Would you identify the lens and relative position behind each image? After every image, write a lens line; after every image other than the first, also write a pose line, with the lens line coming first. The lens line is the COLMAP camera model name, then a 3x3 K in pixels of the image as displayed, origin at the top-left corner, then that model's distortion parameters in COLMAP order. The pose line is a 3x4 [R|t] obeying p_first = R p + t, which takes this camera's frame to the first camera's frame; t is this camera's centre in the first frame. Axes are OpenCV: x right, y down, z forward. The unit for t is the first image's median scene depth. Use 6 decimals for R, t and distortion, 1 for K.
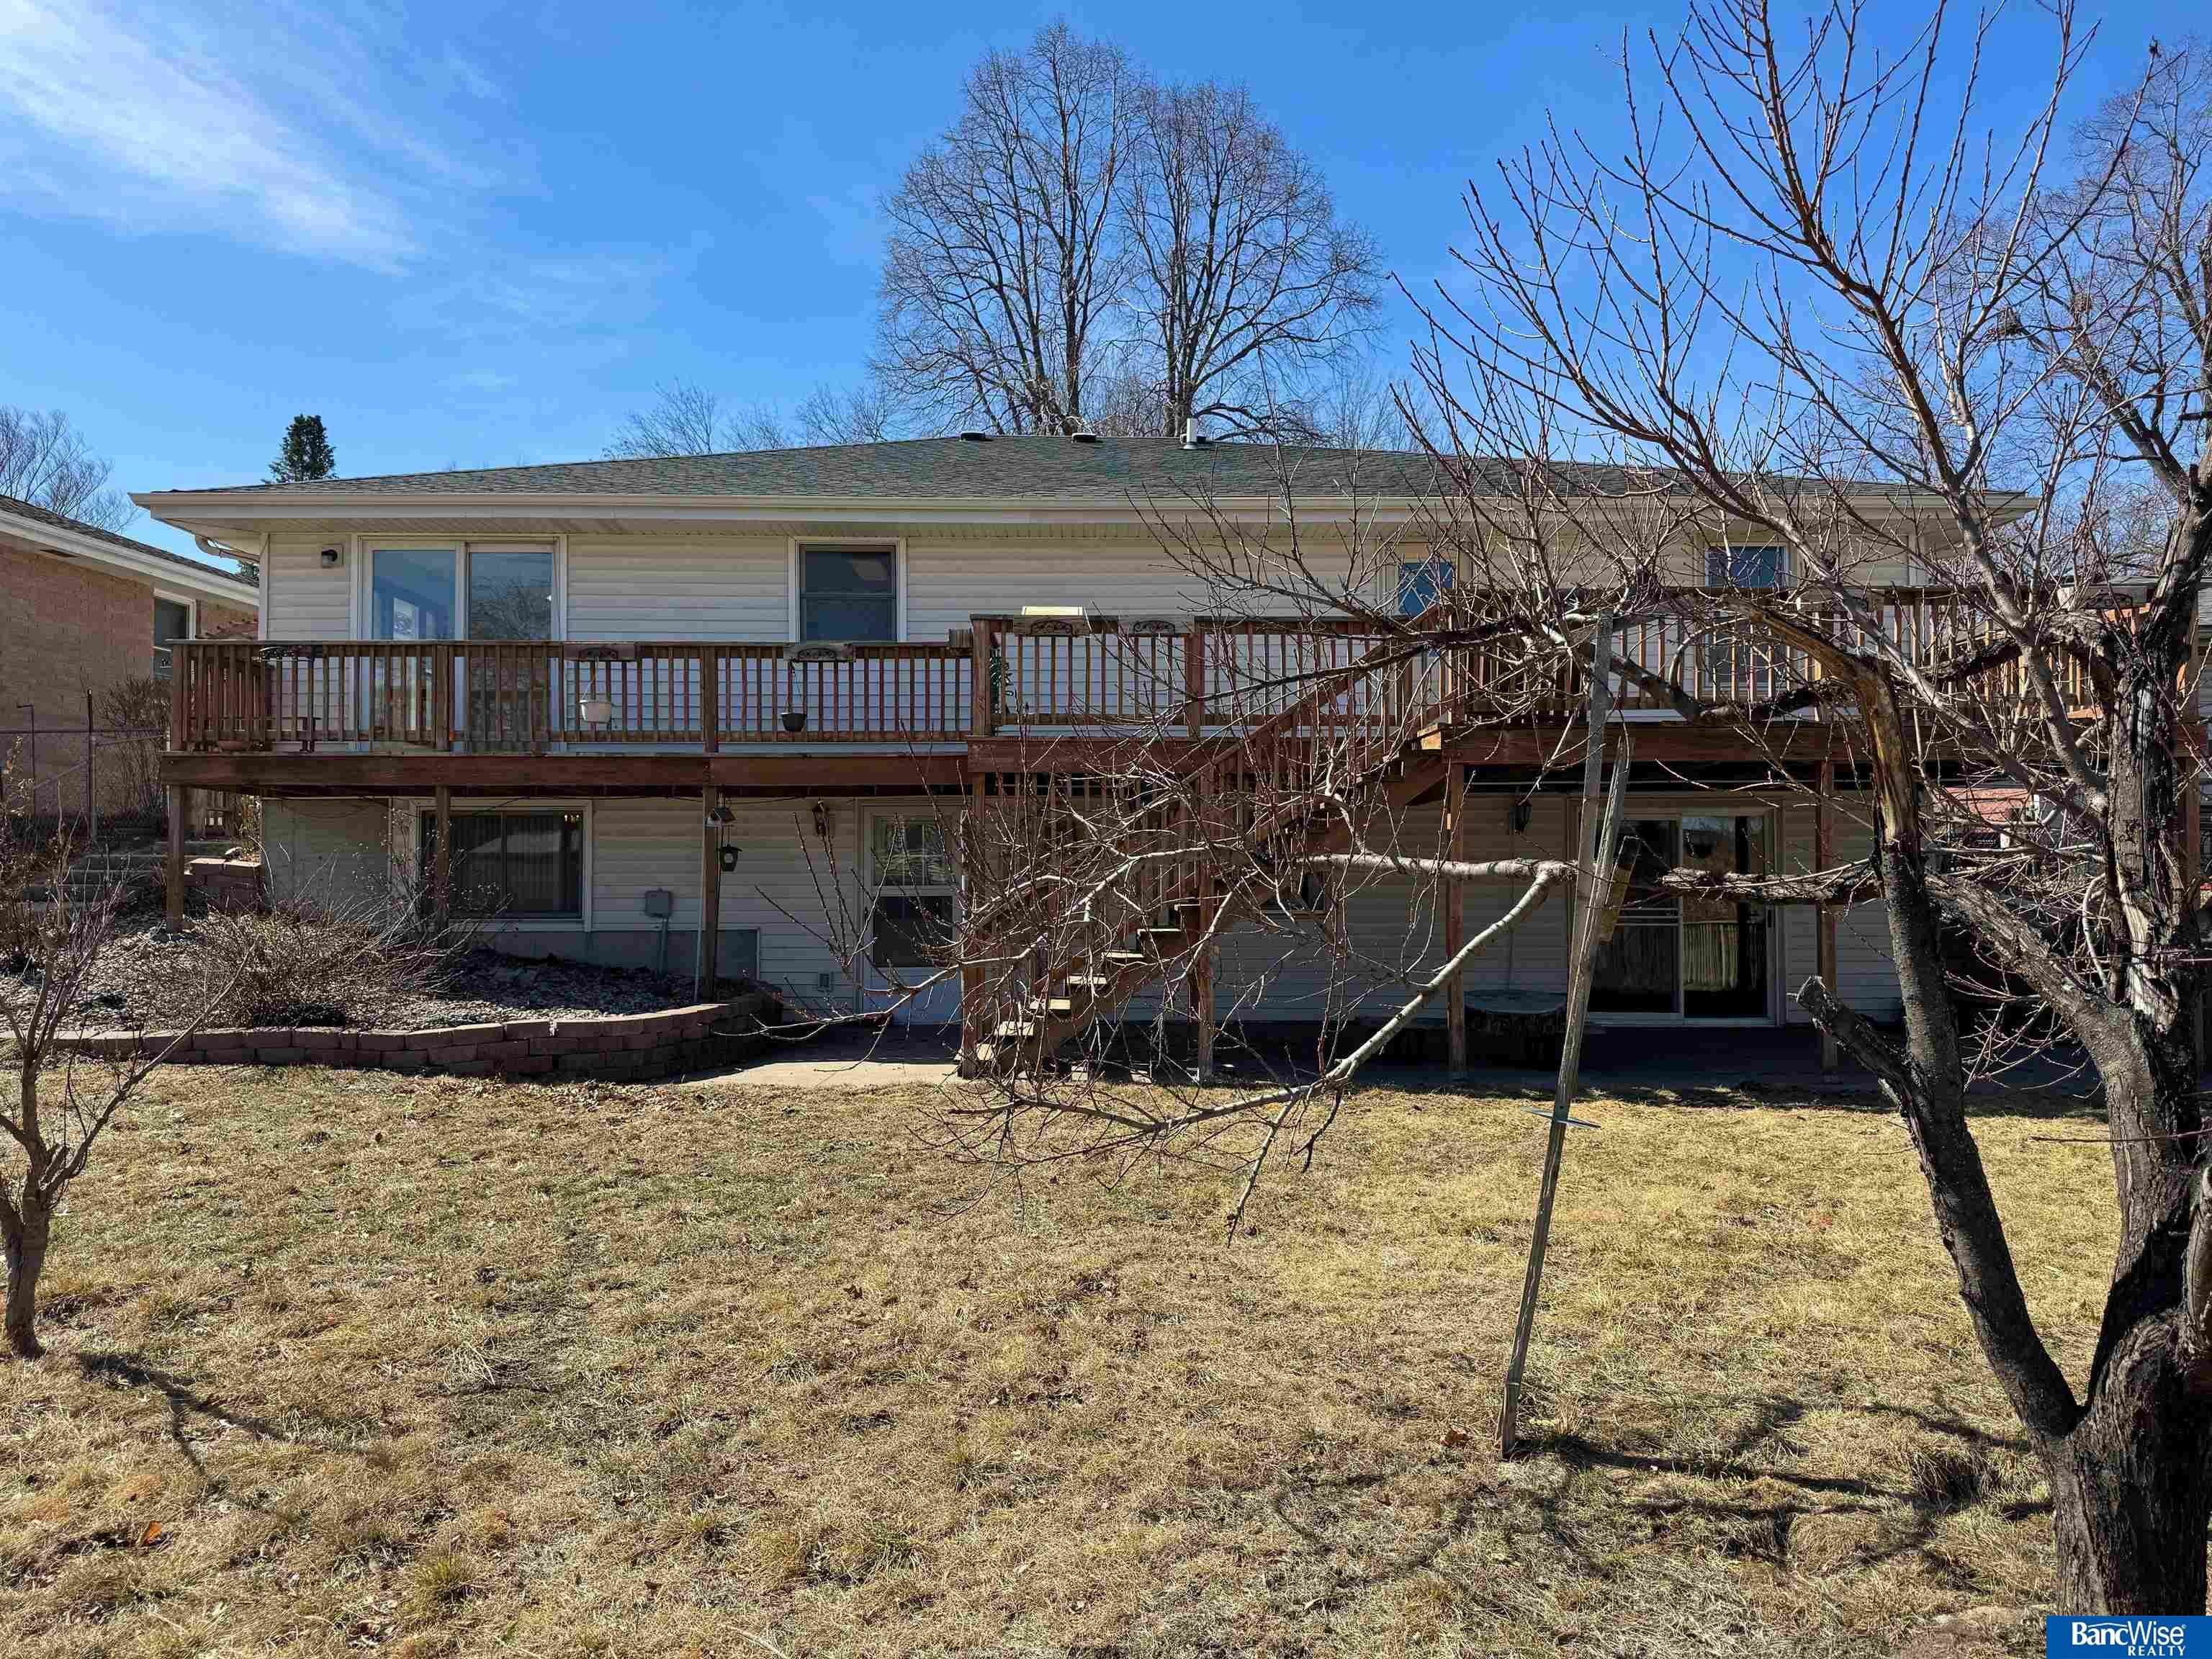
lens RADIAL K [[1595.9, 0, 1085.2], [0, 1595.9, 832.5], [0, 0, 1]] dist [0.020554, -0.012341]
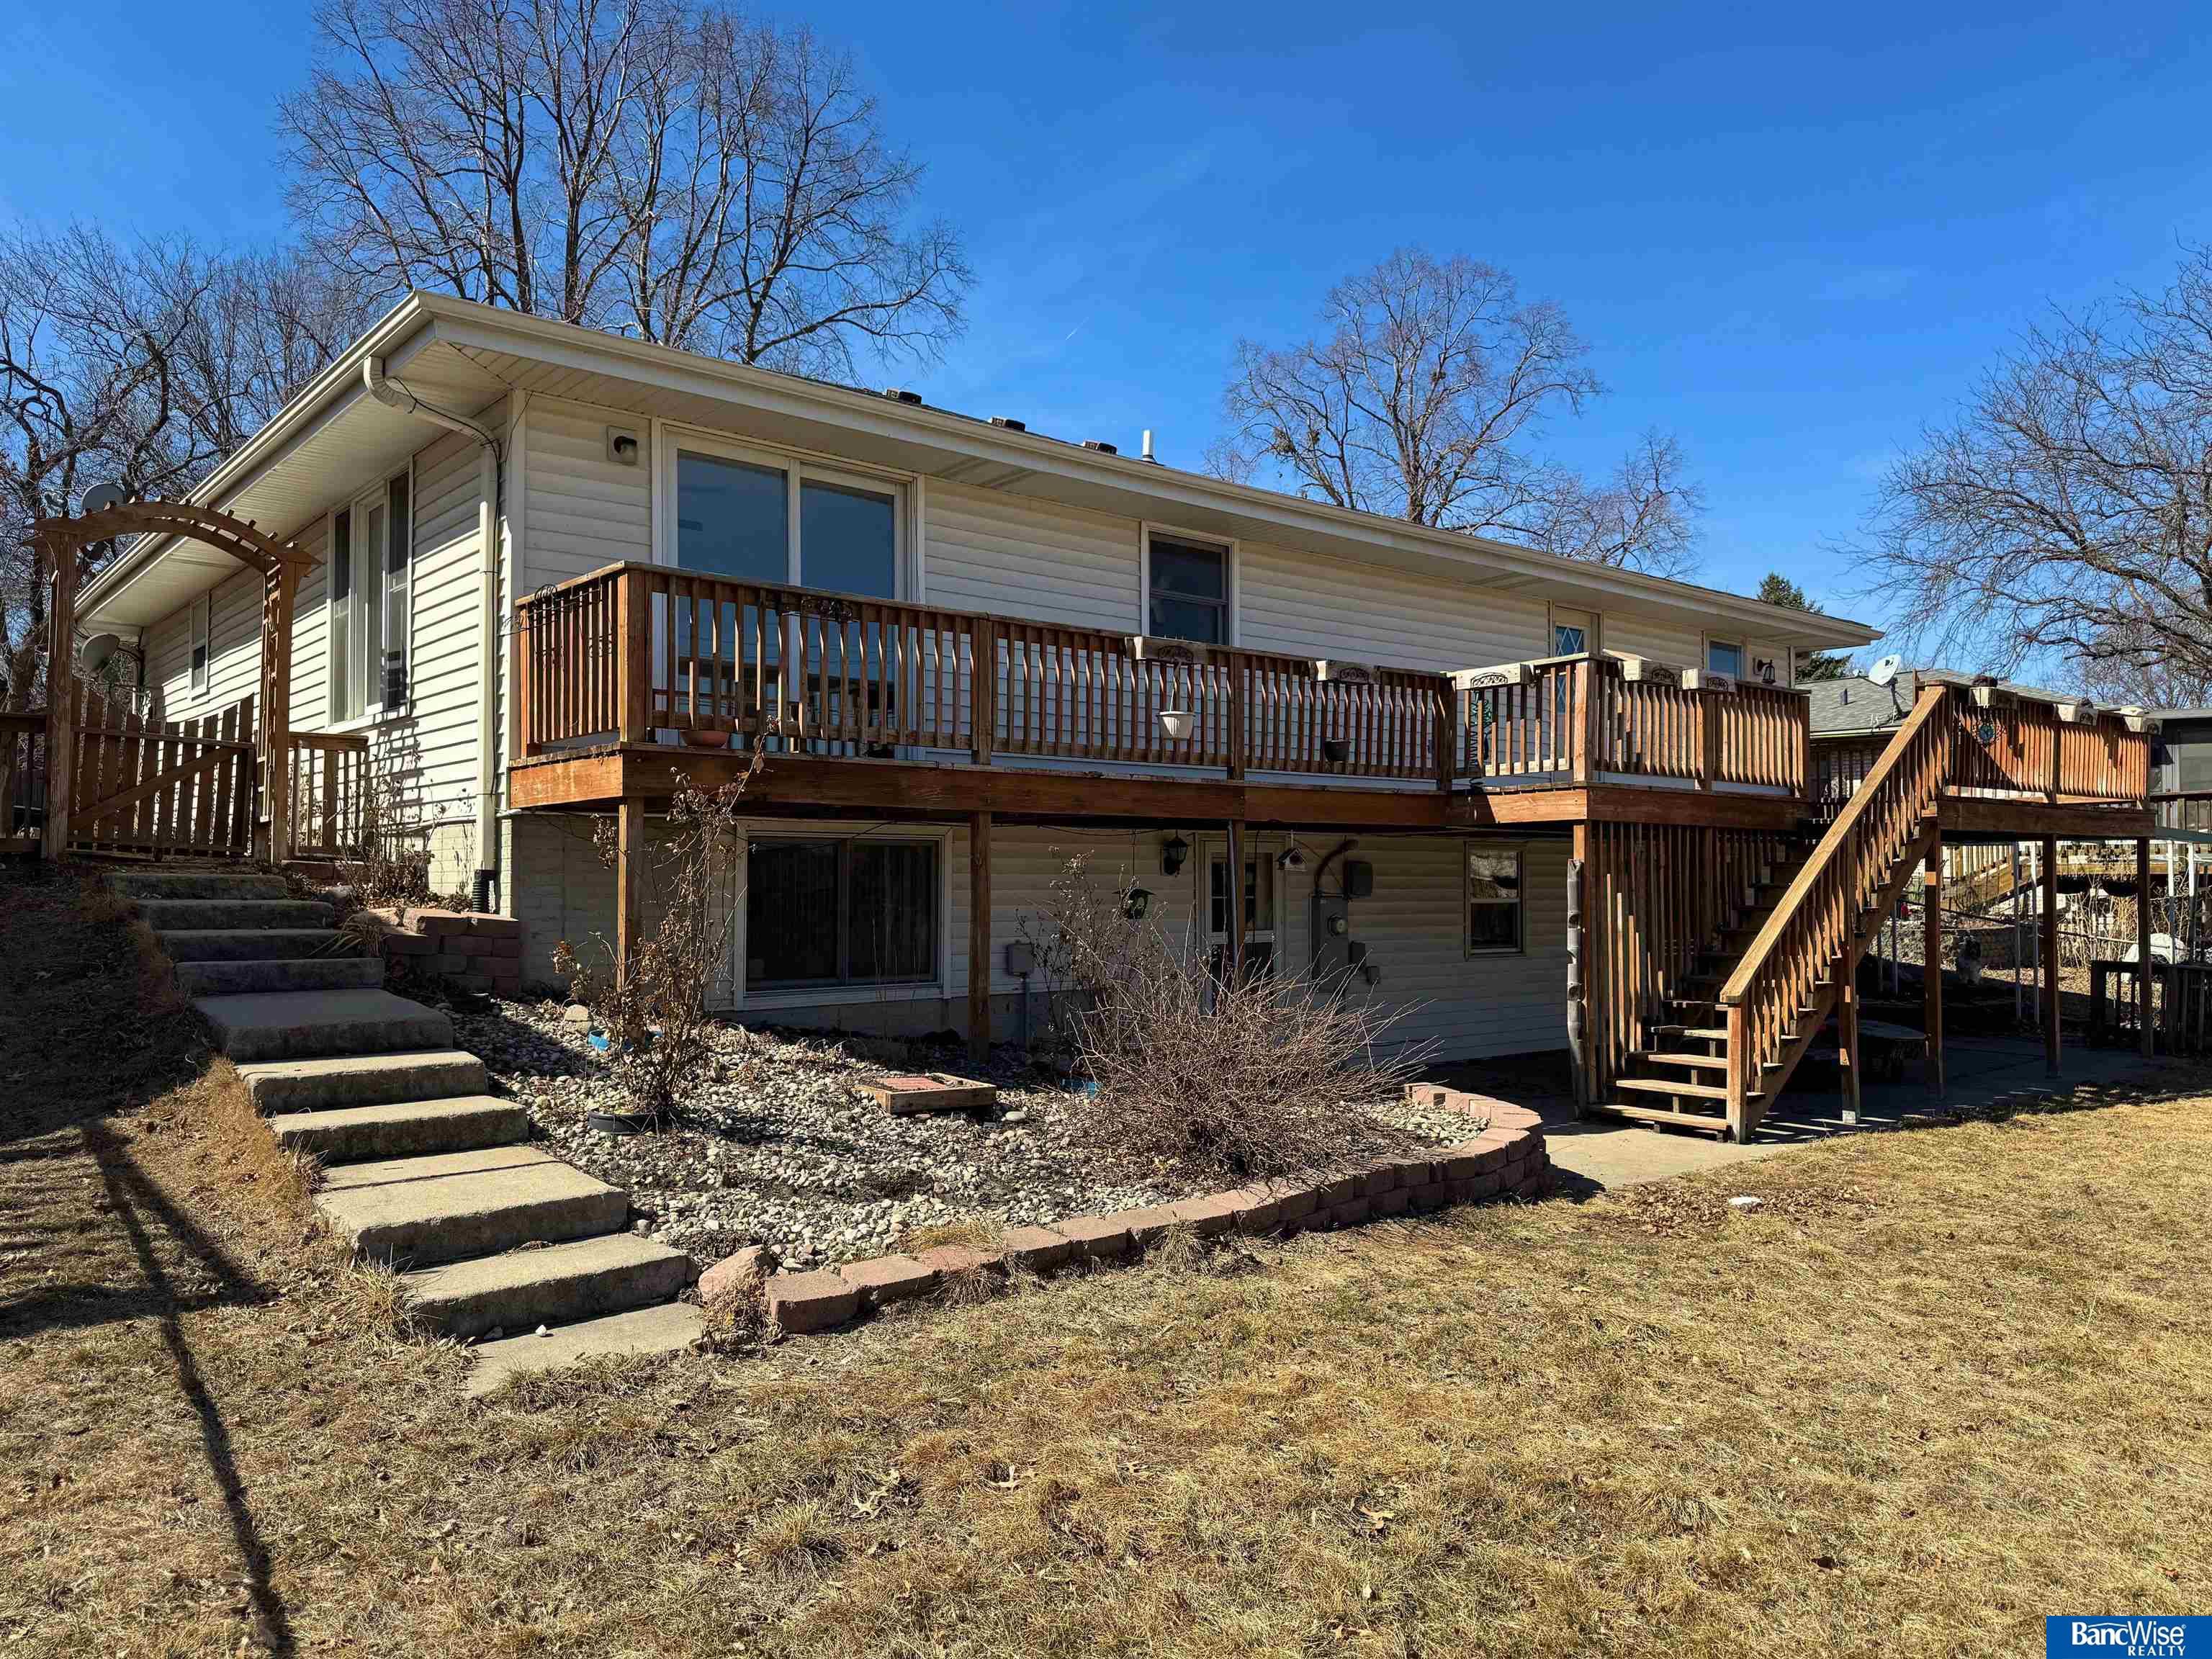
lens RADIAL K [[1595.9, 0, 1113.9], [0, 1595.9, 835.9], [0, 0, 1]] dist [0.020554, -0.012341]
pose [[0.749827, 0.016821, 0.661420, -0.757408], [-0.023063, 0.999734, 0.000721, -0.018164], [-0.661231, -0.015795, 0.750016, 0.376516]]
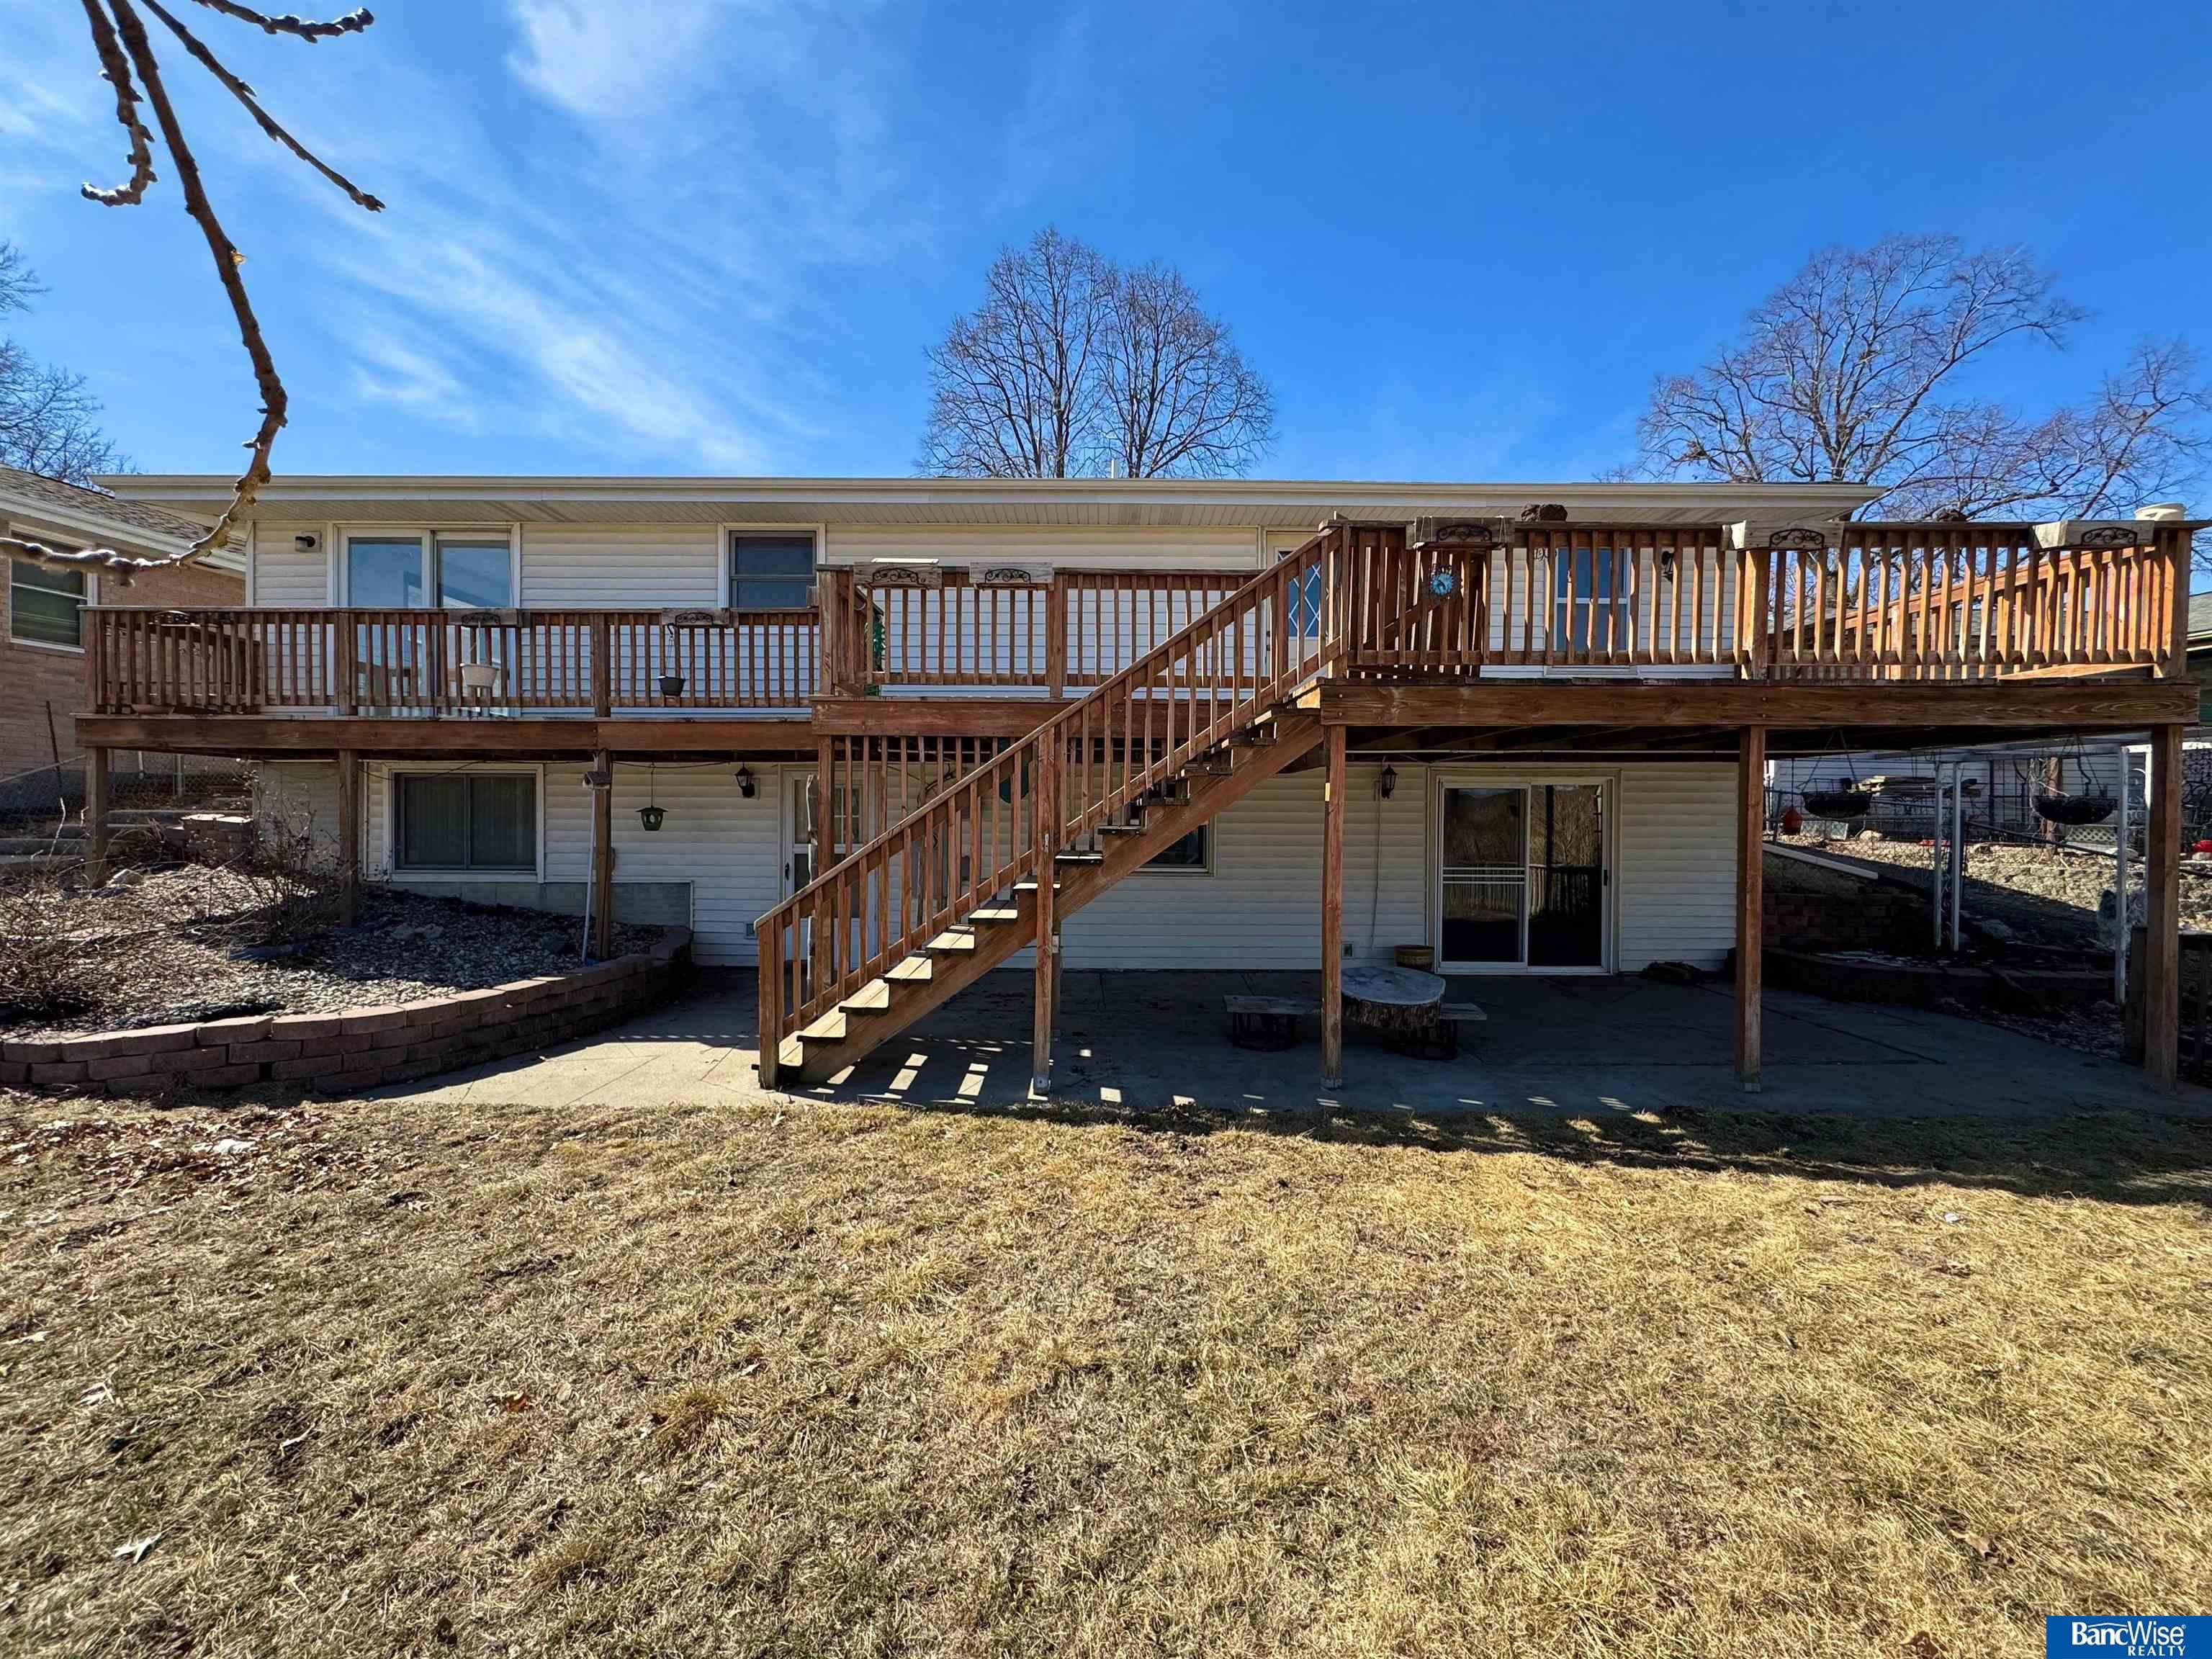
lens RADIAL K [[889.2, 0, 1101.9], [0, 889.2, 833.3], [0, 0, 1]] dist [-0.009369, 0.000907]
pose [[0.999966, 0.006598, -0.004981, 0.081177], [-0.006335, 0.998673, 0.051100, -0.006106], [0.005311, -0.051067, 0.998681, 0.389524]]
